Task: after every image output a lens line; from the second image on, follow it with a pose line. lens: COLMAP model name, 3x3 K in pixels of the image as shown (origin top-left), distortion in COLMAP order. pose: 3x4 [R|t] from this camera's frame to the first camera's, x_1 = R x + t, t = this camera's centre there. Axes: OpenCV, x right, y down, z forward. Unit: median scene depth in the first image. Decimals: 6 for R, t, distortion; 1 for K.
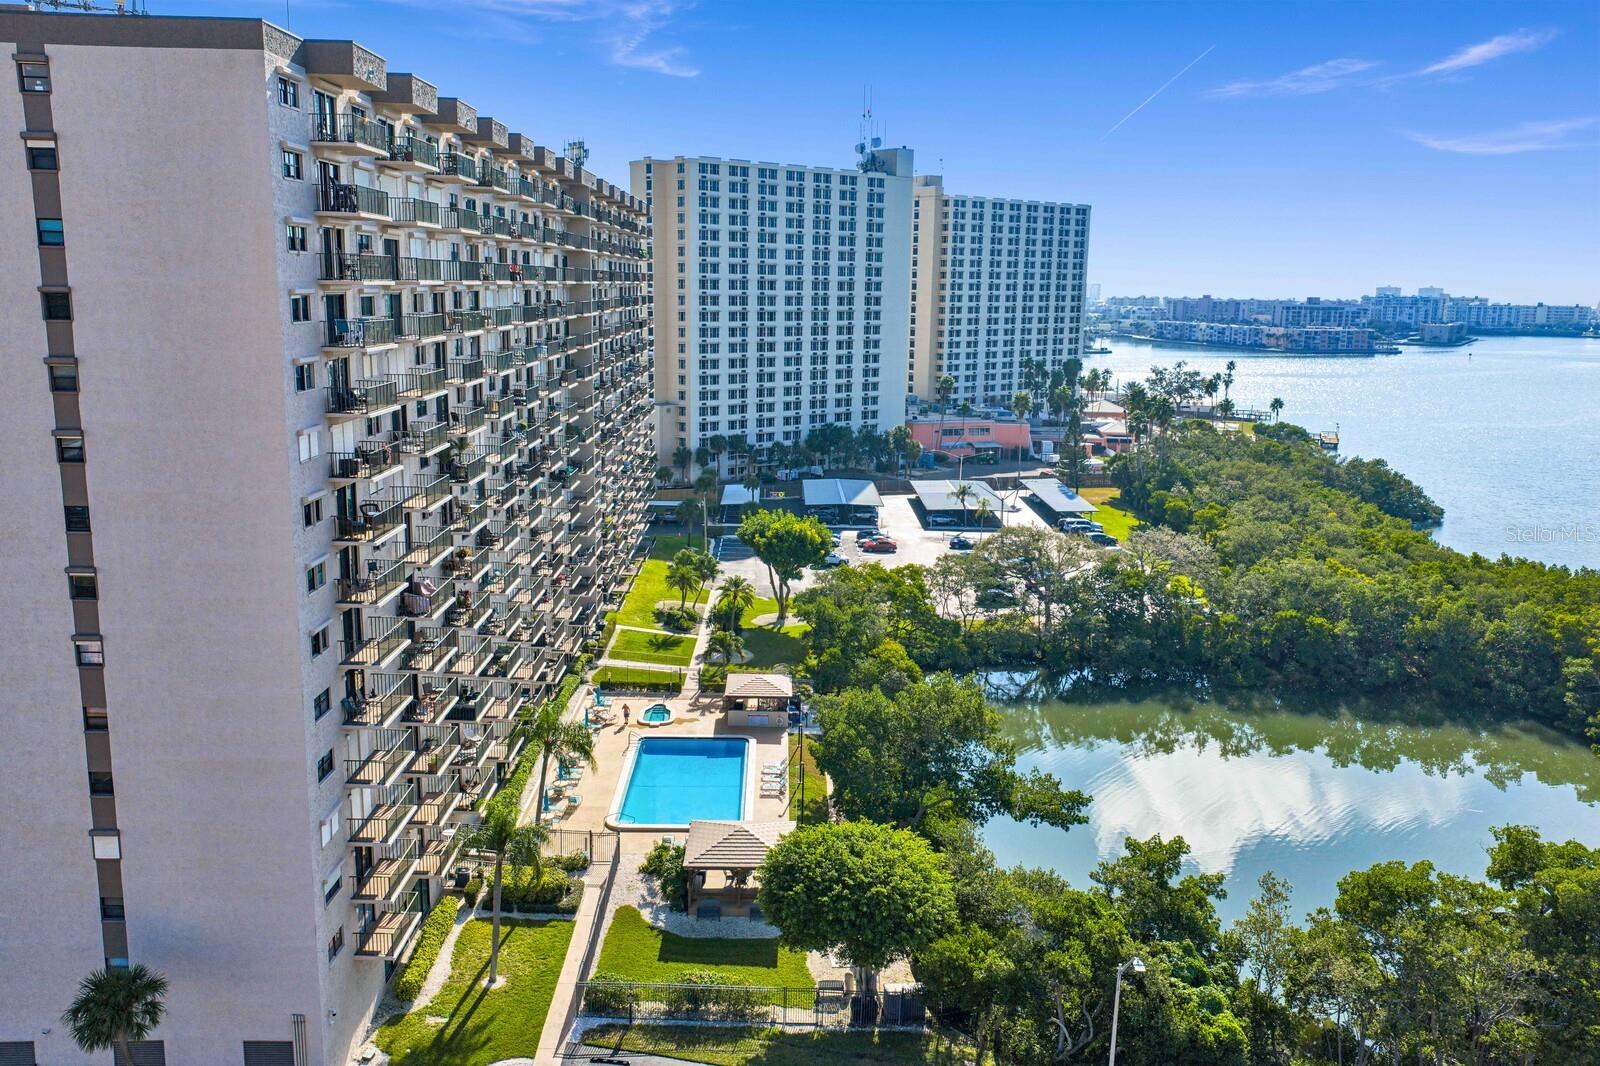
lens RADIAL K [[1305.4, 0, 794.4], [0, 1305.4, 538.4], [0, 0, 1]] dist [0.049996, -0.086863]
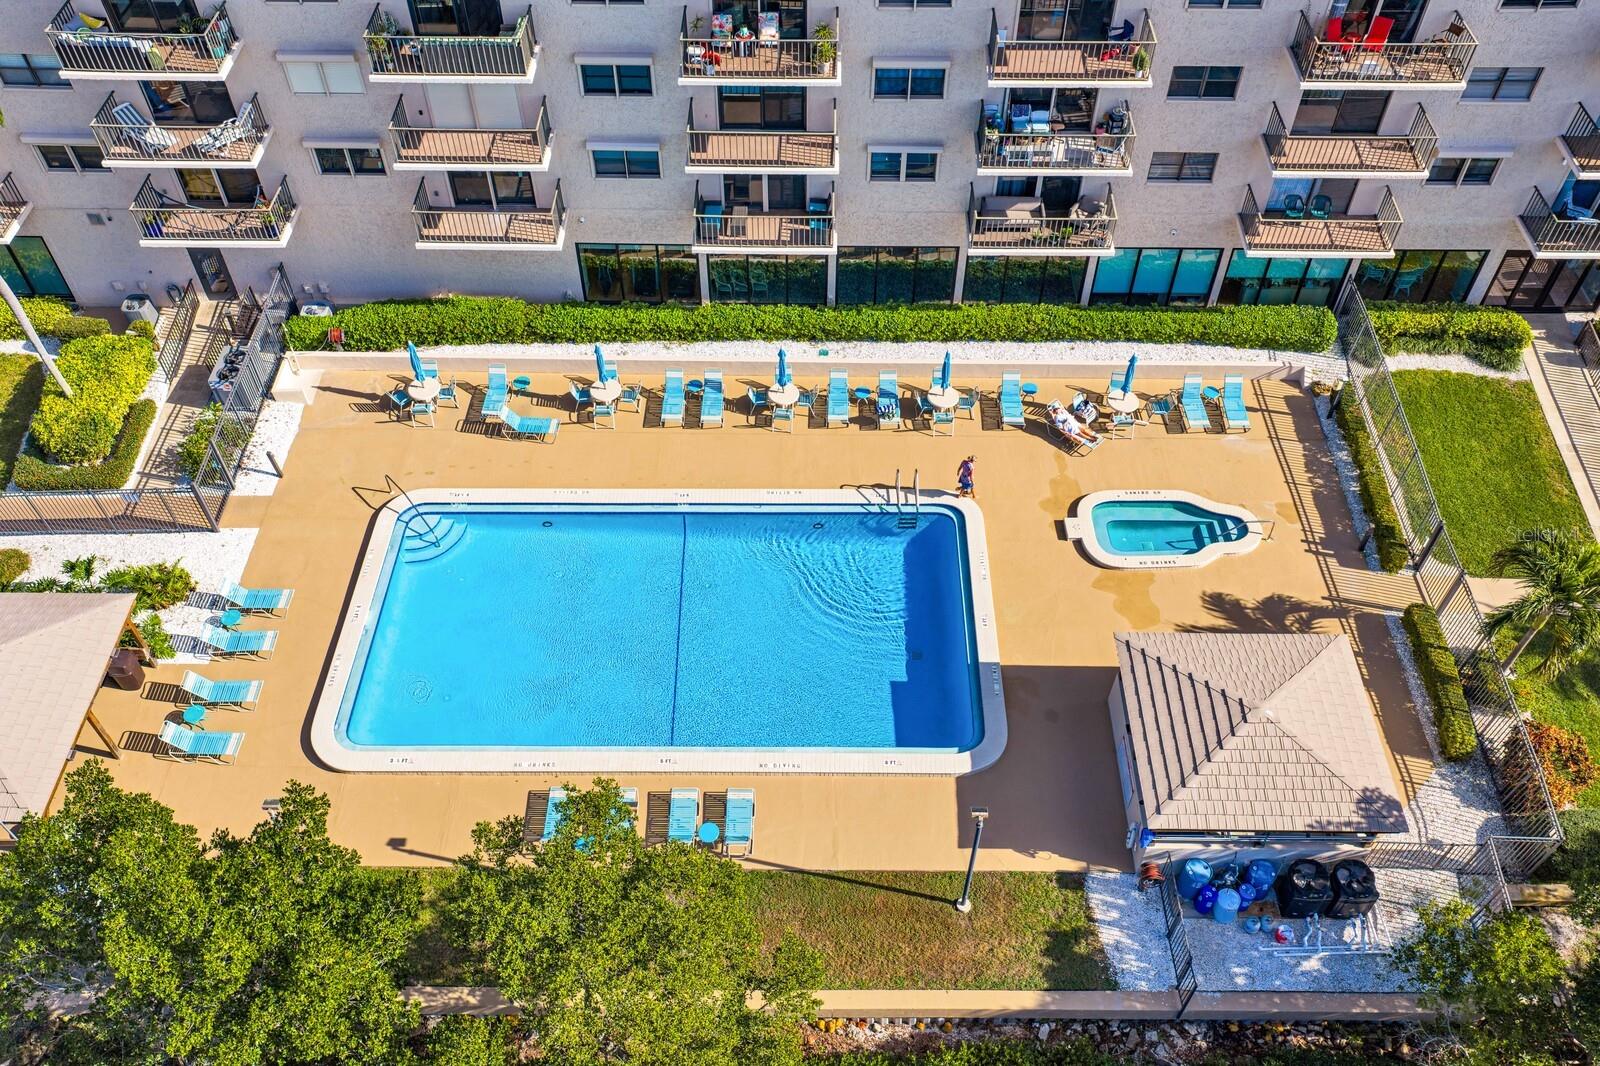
lens RADIAL K [[1305.4, 0, 796.8], [0, 1305.4, 541.2], [0, 0, 1]] dist [0.049996, -0.086863]
pose [[-0.021257, 0.750507, -0.660521, 0.118261], [-0.190792, 0.645483, 0.739560, -0.094143], [0.981400, 0.141743, 0.129470, 0.759149]]
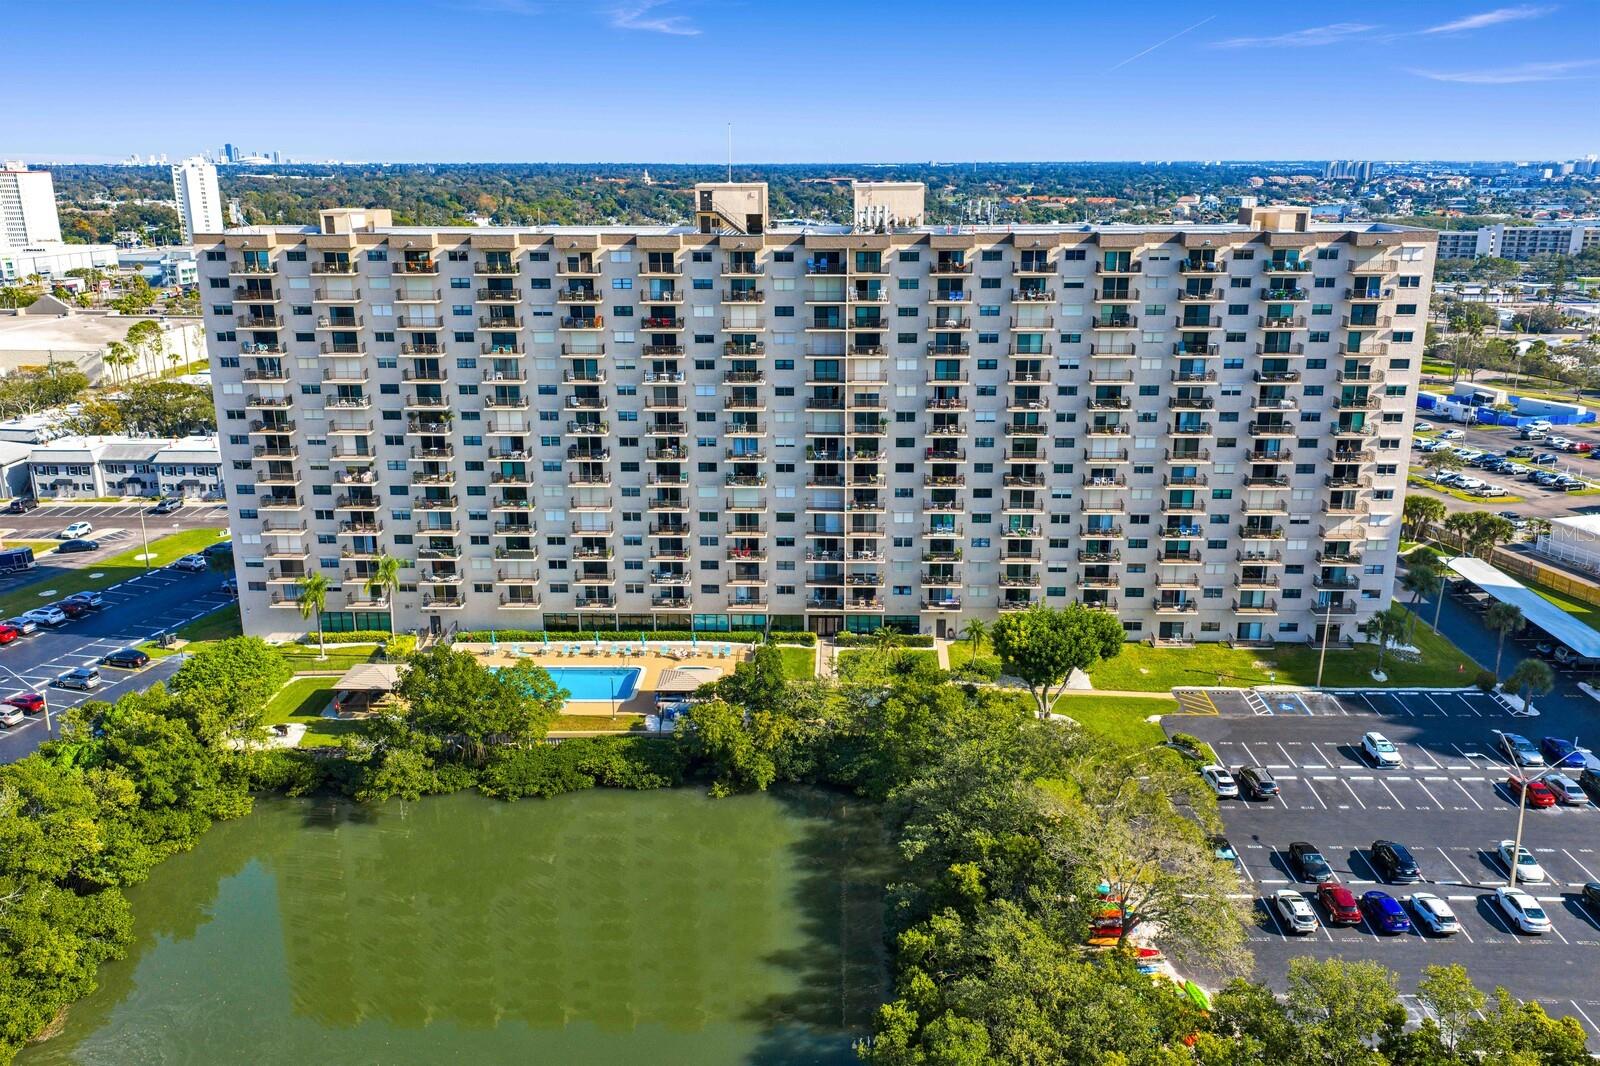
lens RADIAL K [[1305.4, 0, 803.3], [0, 1305.4, 538.4], [0, 0, 1]] dist [0.049996, -0.086863]
pose [[-0.037227, 0.263986, -0.963808, 0.959552], [-0.188876, 0.945234, 0.266194, -0.306882], [0.981295, 0.191950, 0.014673, 0.938473]]
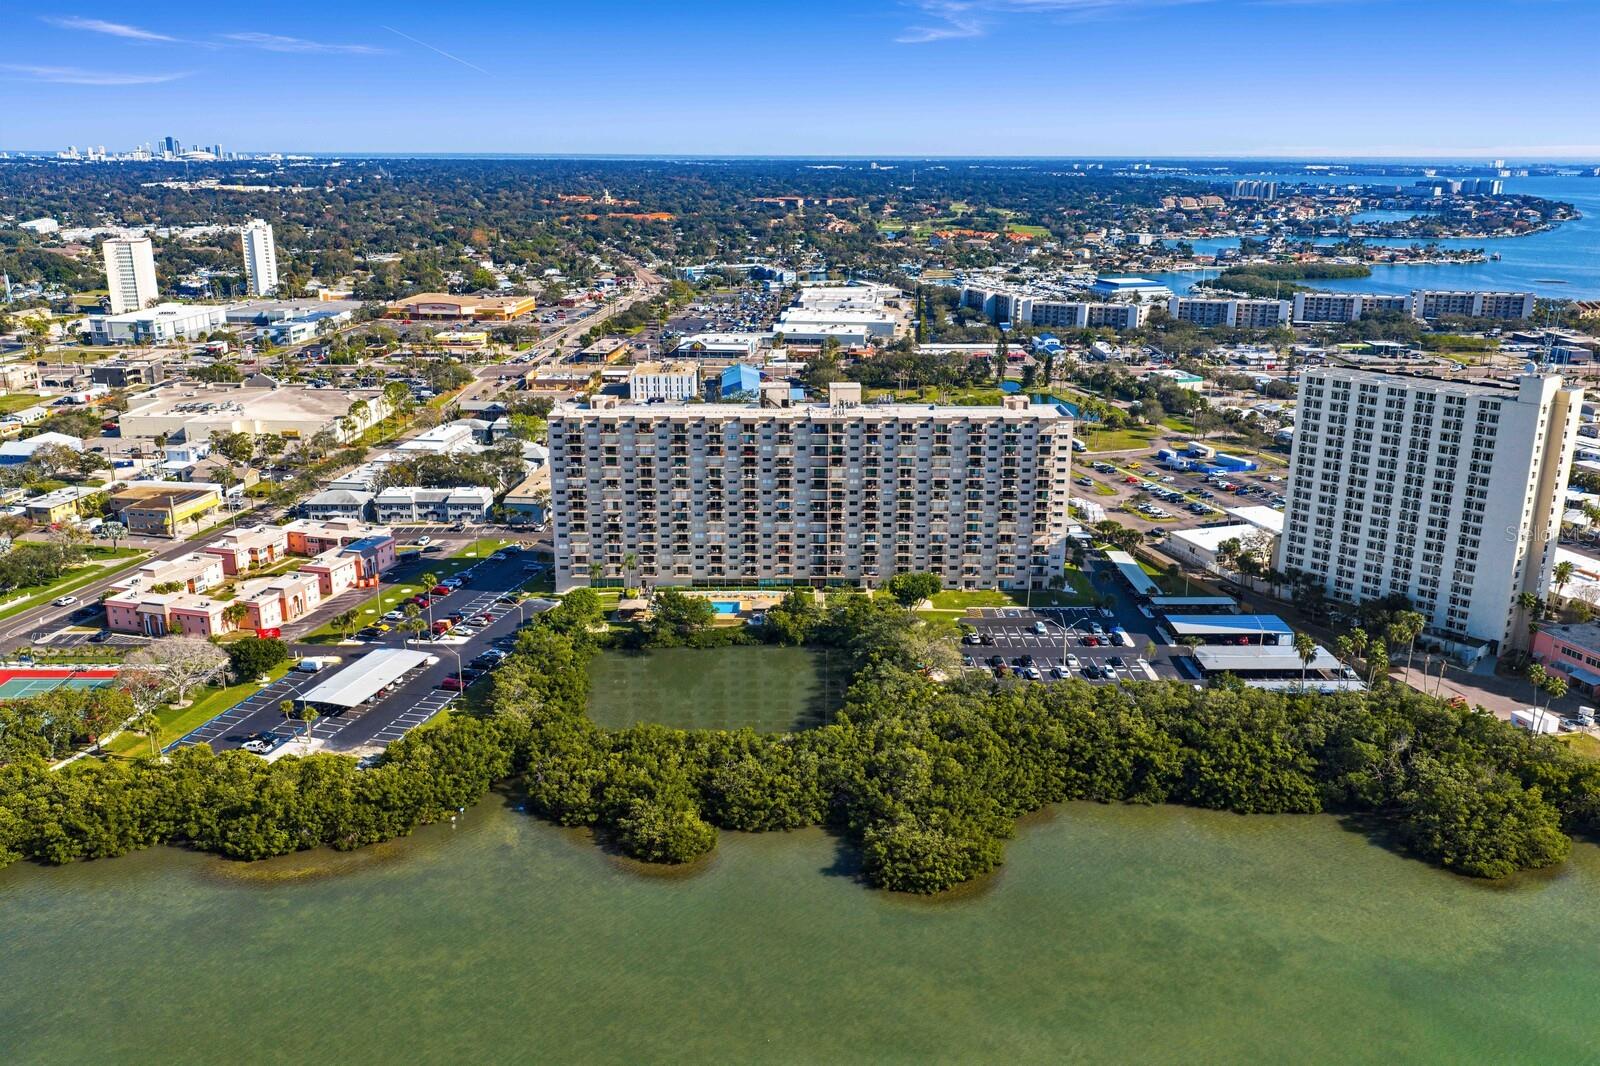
lens RADIAL K [[1305.4, 0, 801.8], [0, 1305.4, 535.6], [0, 0, 1]] dist [0.049996, -0.086863]
pose [[0.004986, 0.268509, -0.963264, 2.387887], [-0.195309, 0.944986, 0.262403, -0.708621], [0.980729, 0.186826, 0.057154, 0.786136]]
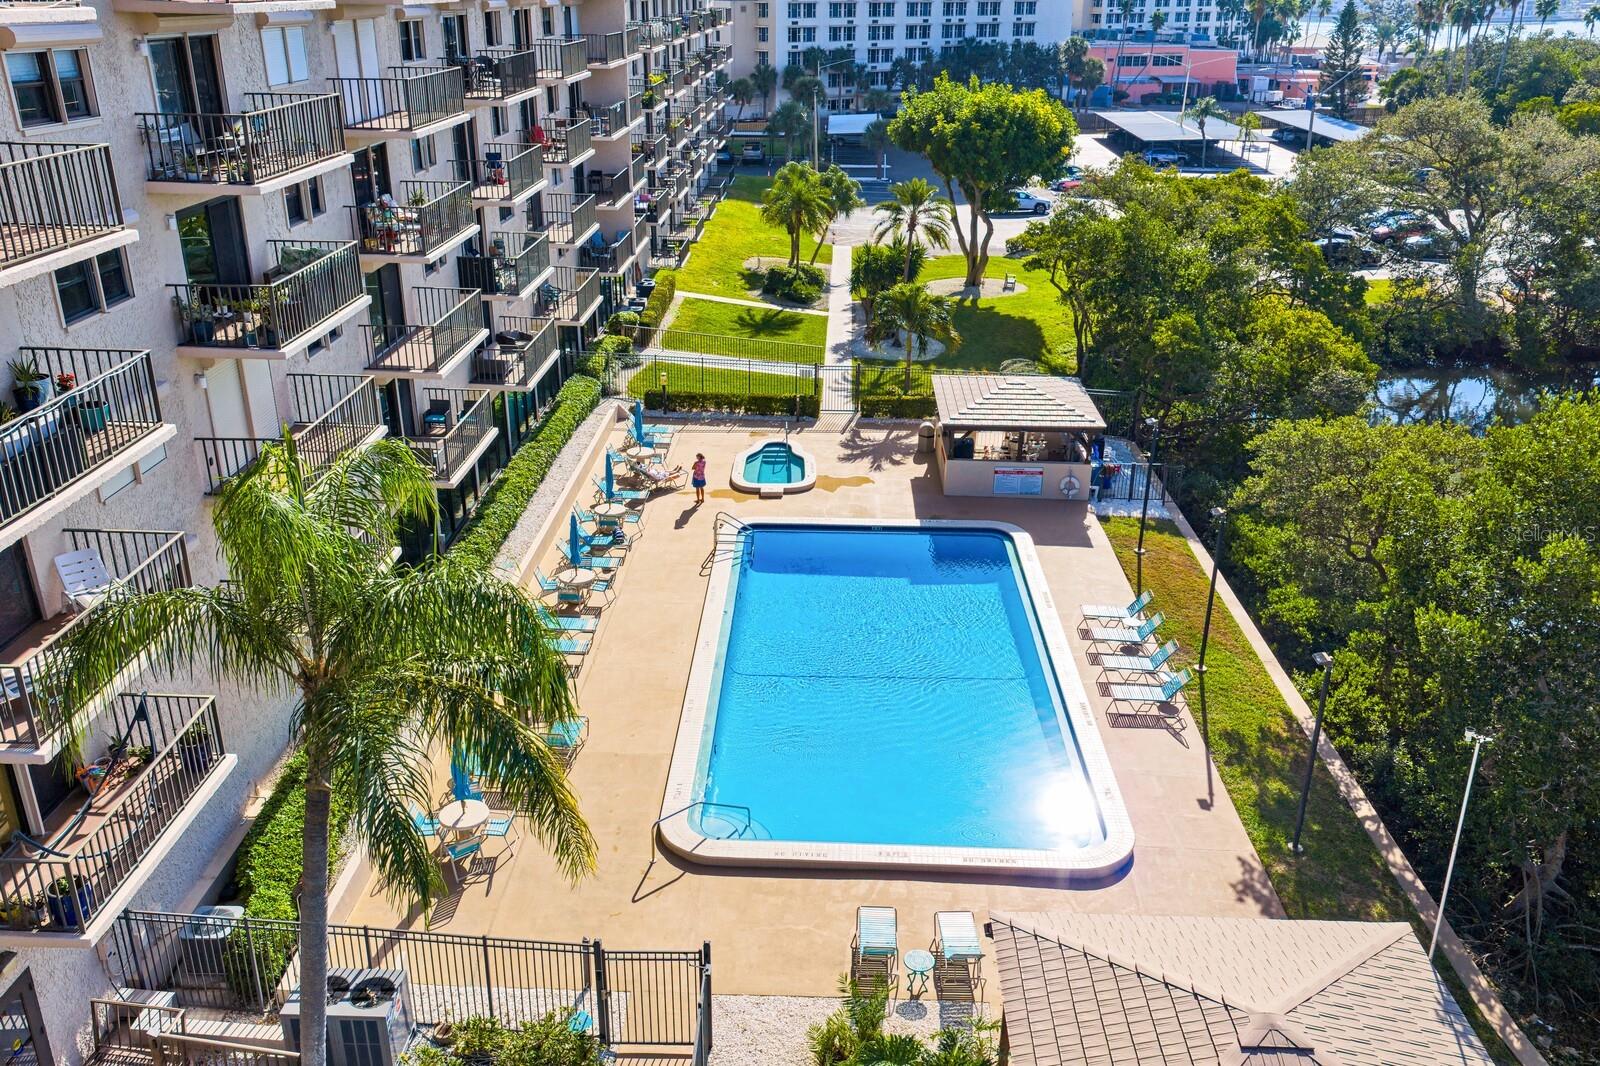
lens RADIAL K [[1305.4, 0, 797.7], [0, 1305.4, 549.5], [0, 0, 1]] dist [0.049996, -0.086863]
pose [[0.999125, 0.009651, -0.040691, -0.070185], [-0.000704, 0.976753, 0.214365, 0.060610], [0.041814, -0.214148, 0.975906, 0.505272]]
